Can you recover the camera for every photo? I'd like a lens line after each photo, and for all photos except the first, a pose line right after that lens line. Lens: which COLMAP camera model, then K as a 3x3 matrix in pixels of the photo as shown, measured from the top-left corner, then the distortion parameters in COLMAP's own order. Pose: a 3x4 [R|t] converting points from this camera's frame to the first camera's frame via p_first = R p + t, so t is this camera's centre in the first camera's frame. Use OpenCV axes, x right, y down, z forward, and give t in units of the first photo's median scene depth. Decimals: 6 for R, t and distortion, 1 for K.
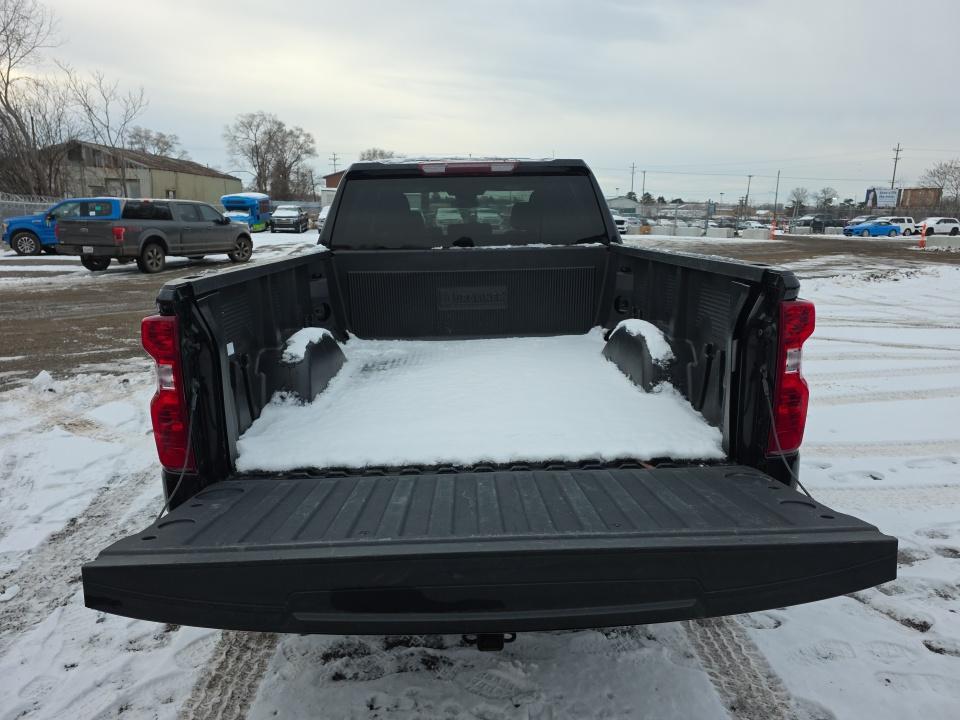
lens RADIAL K [[634.1, 0, 478.6], [0, 634.1, 351.8], [0, 0, 1]] dist [0.056835, -0.045525]
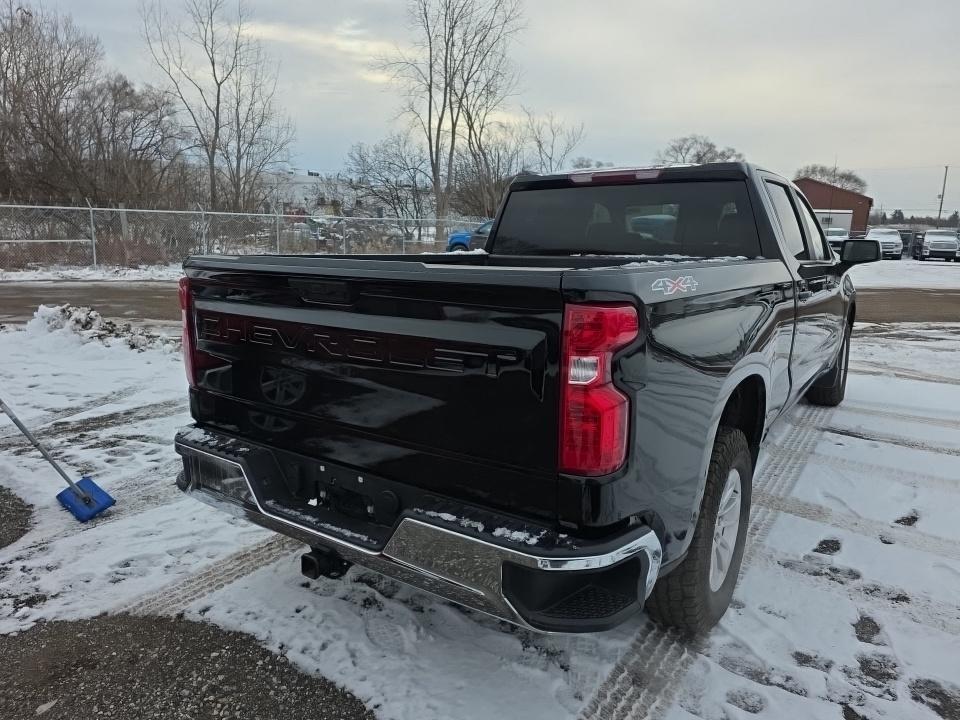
lens RADIAL K [[635.9, 0, 480.0], [0, 635.9, 360.0], [0, 0, 1]] dist [0.057971, -0.000232]
pose [[0.811695, 0.134160, -0.568465, 0.420998], [-0.146729, 0.988889, 0.023872, -0.000801], [0.565351, 0.064033, 0.822361, 0.085748]]
